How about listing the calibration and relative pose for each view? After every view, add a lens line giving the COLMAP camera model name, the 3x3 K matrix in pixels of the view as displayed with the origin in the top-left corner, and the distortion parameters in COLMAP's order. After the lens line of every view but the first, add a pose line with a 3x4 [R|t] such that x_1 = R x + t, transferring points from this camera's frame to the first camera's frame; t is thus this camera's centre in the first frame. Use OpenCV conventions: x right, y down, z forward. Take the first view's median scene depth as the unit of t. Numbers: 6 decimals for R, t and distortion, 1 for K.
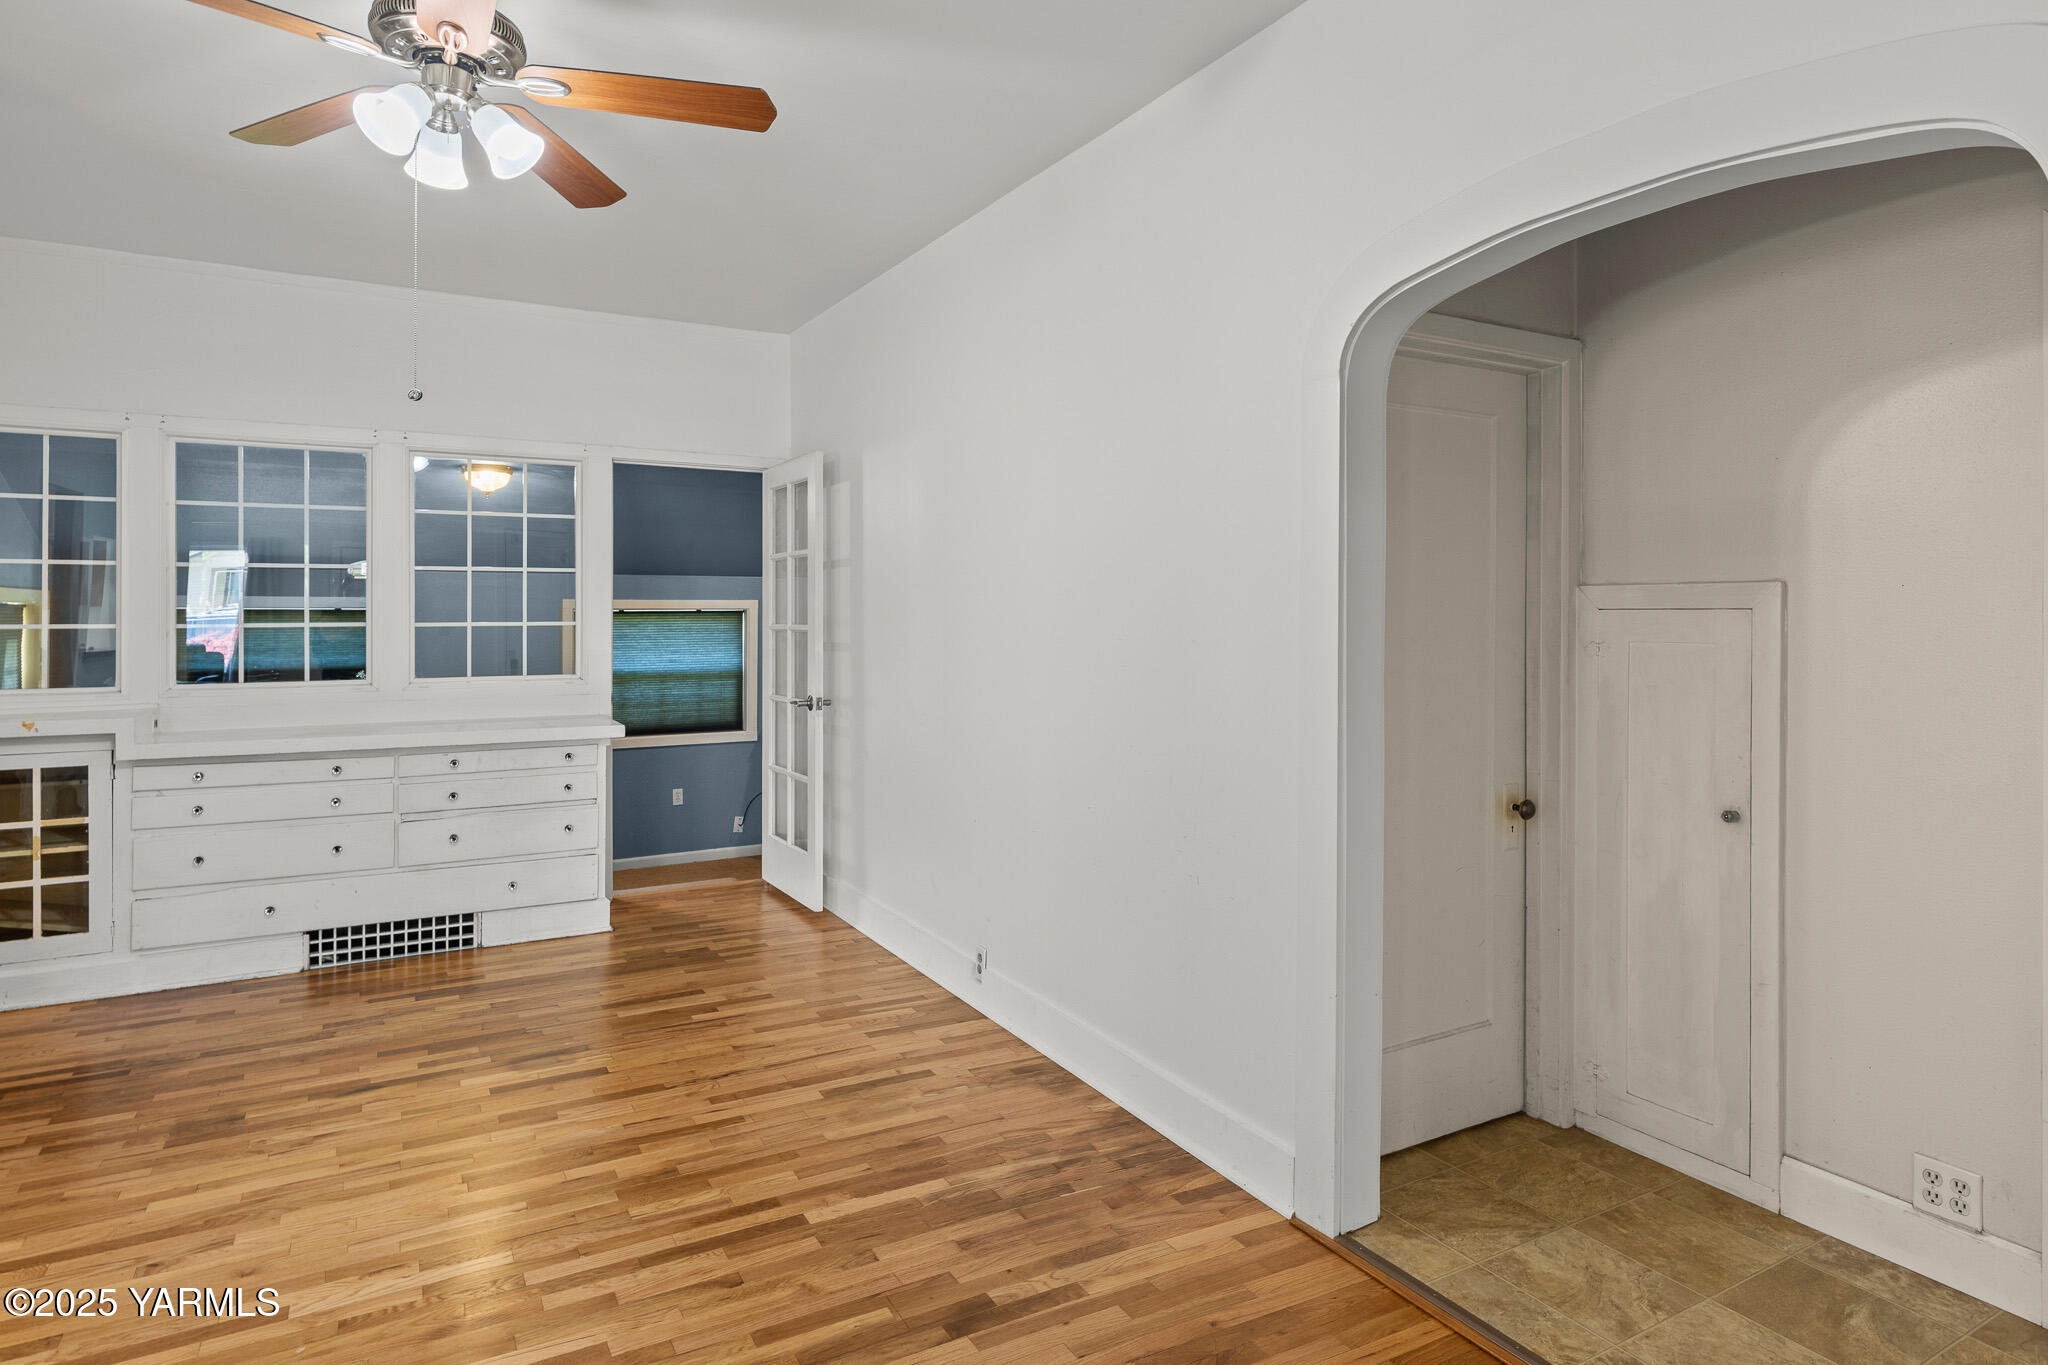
lens RADIAL K [[1134.9, 0, 1023.1], [0, 1134.9, 607.8], [0, 0, 1]] dist [-0.001052, -0.000468]
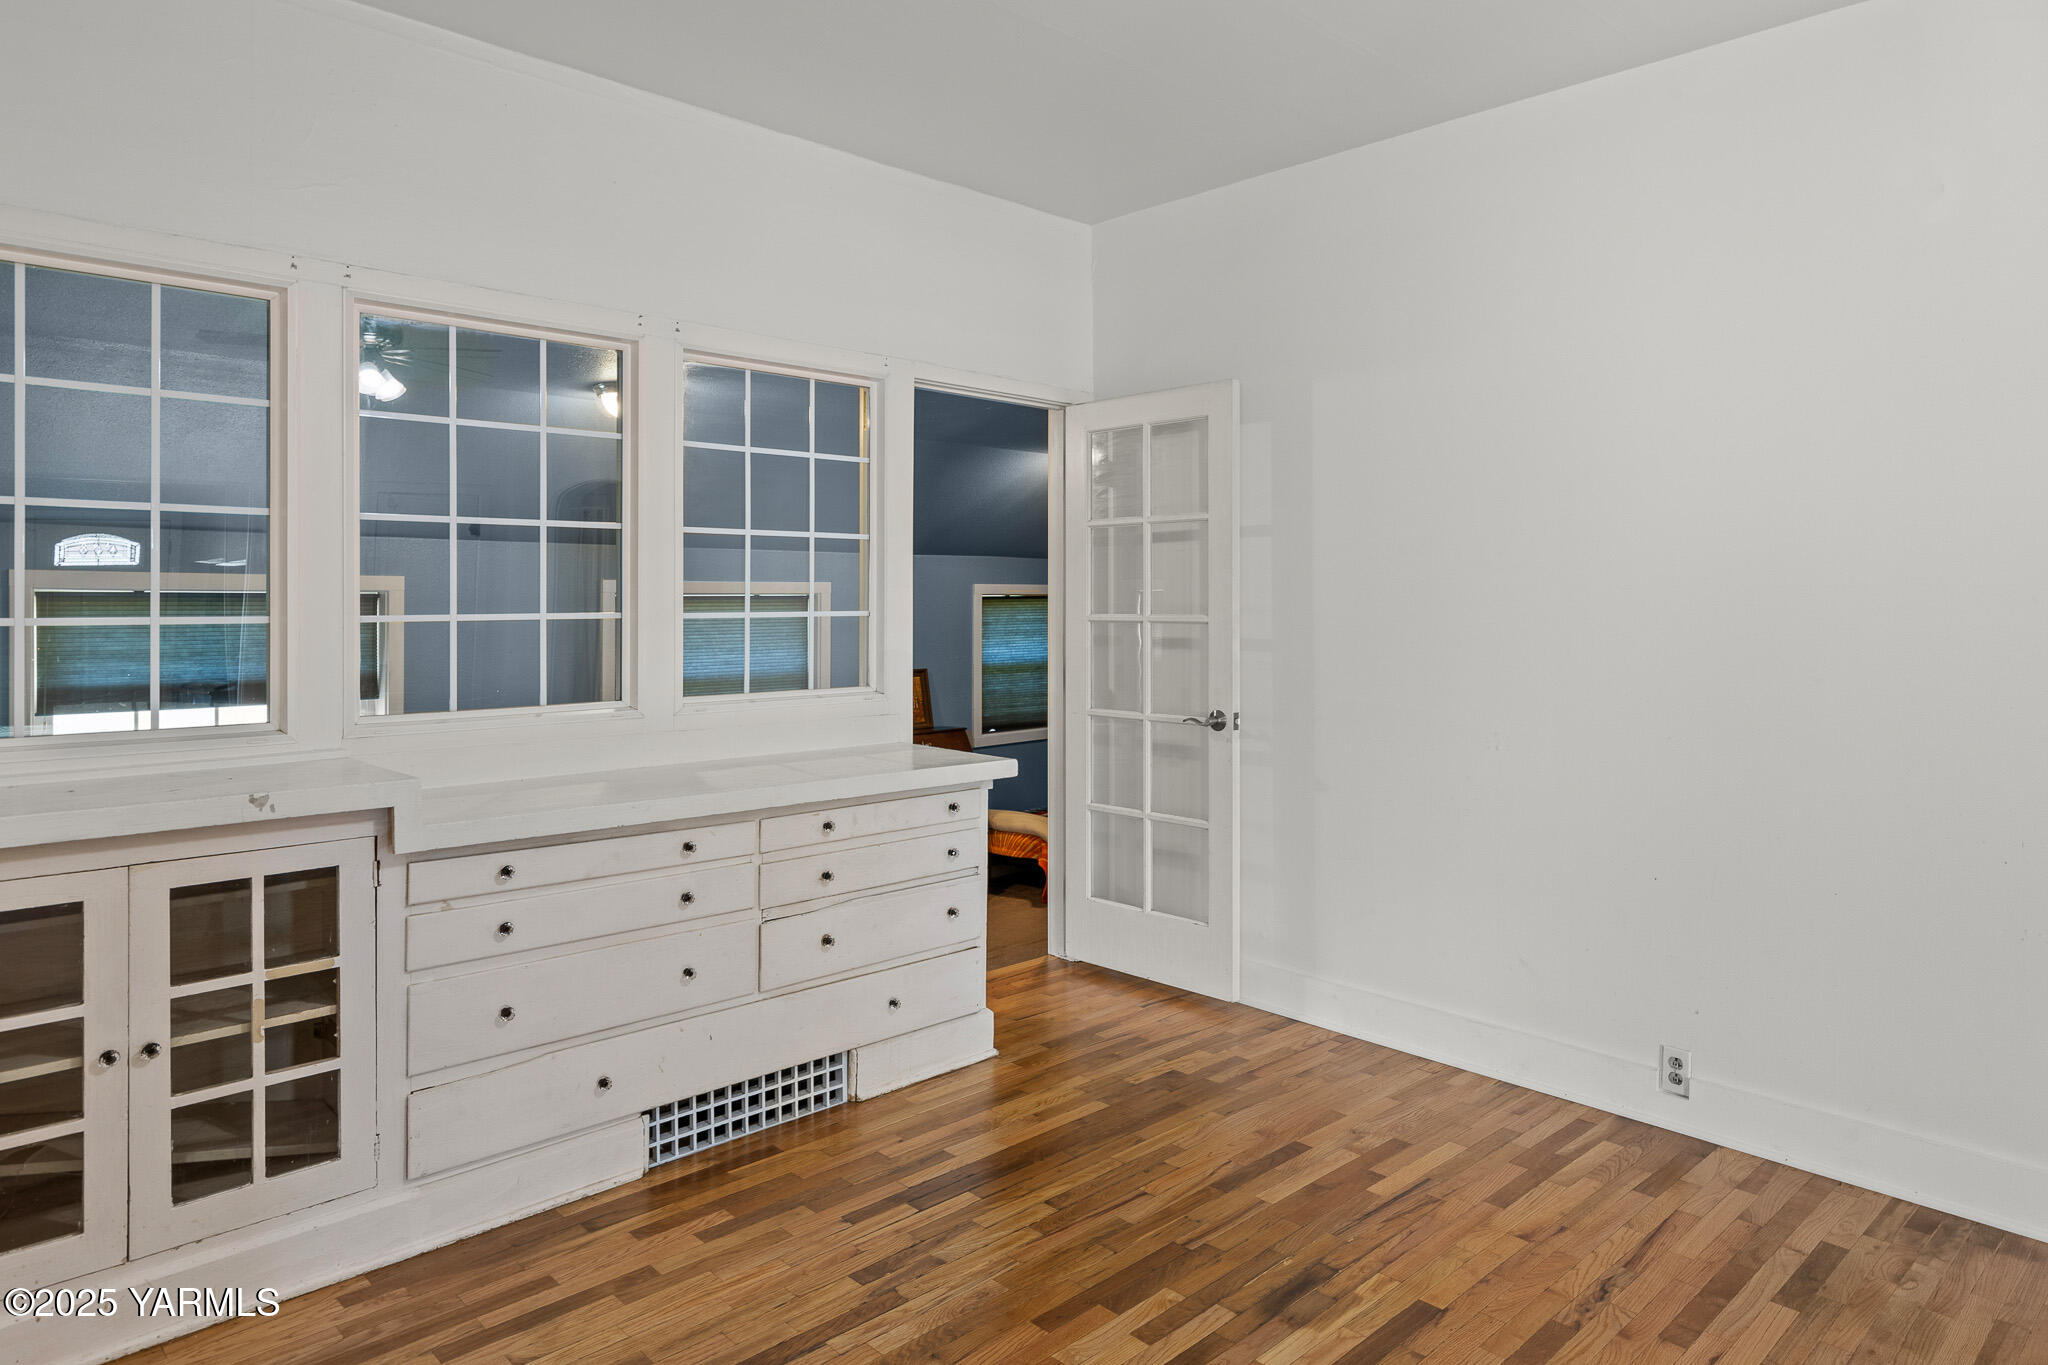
lens RADIAL K [[1238.7, 0, 1029.8], [0, 1238.7, 617.3], [0, 0, 1]] dist [0.002616, 0.001182]
pose [[0.971703, -0.003931, 0.236172, -0.644000], [0.000446, 0.999890, 0.014809, 0.006317], [-0.236204, -0.014285, 0.971598, 0.322933]]
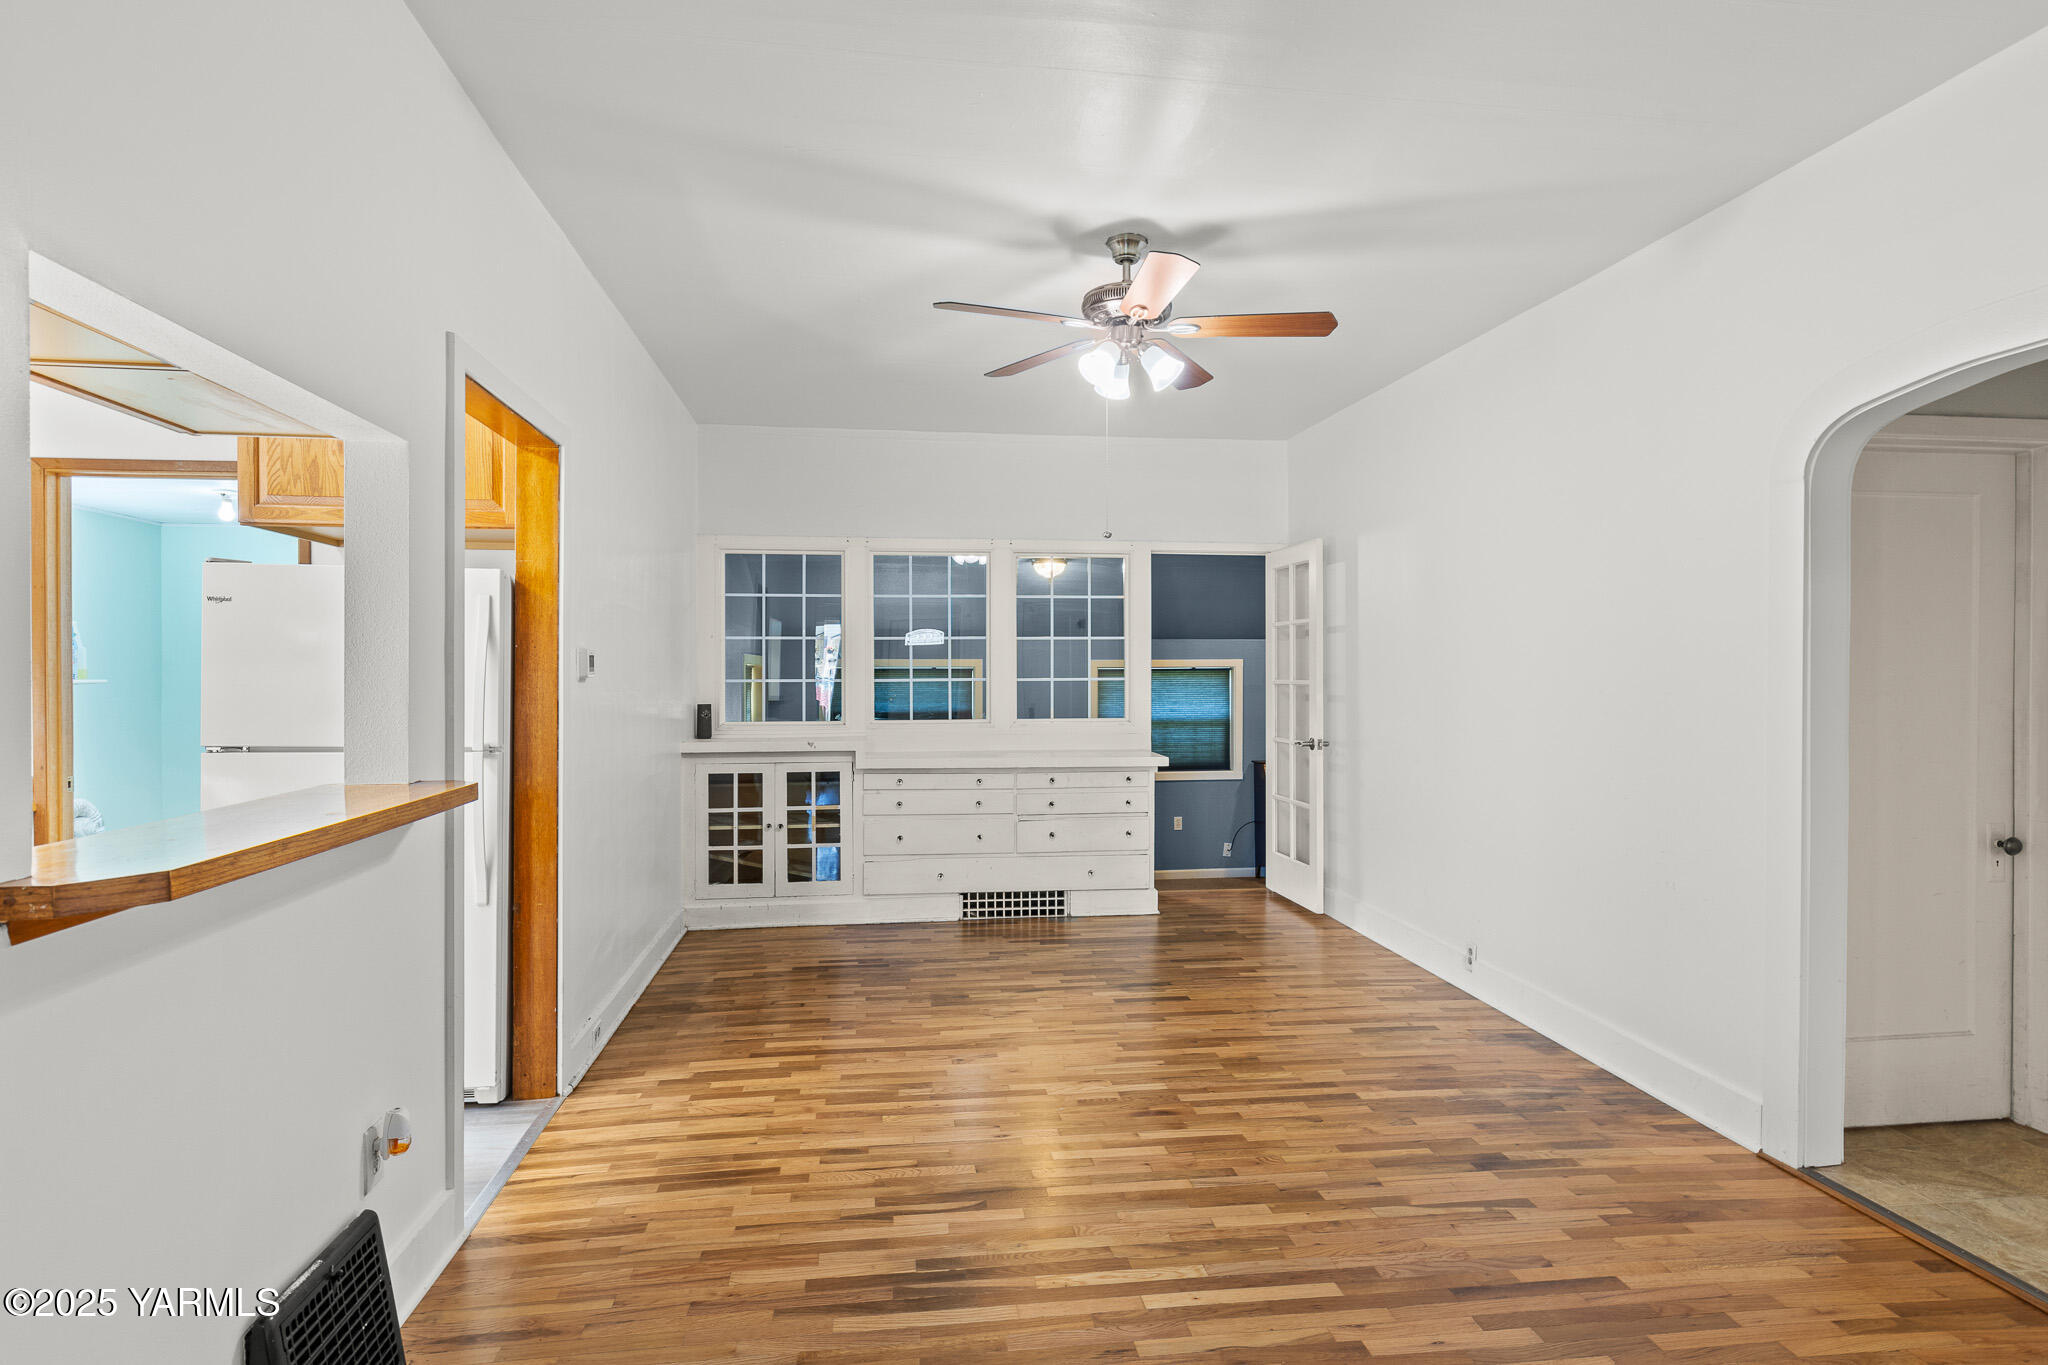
lens RADIAL K [[1094.6, 0, 1022.9], [0, 1094.6, 674.3], [0, 0, 1]] dist [-0.003789, 0.000670]
pose [[0.926510, -0.000973, -0.376270, -0.041273], [0.004411, 0.999956, 0.008275, -0.003138], [0.376245, -0.009326, 0.926473, -0.277177]]
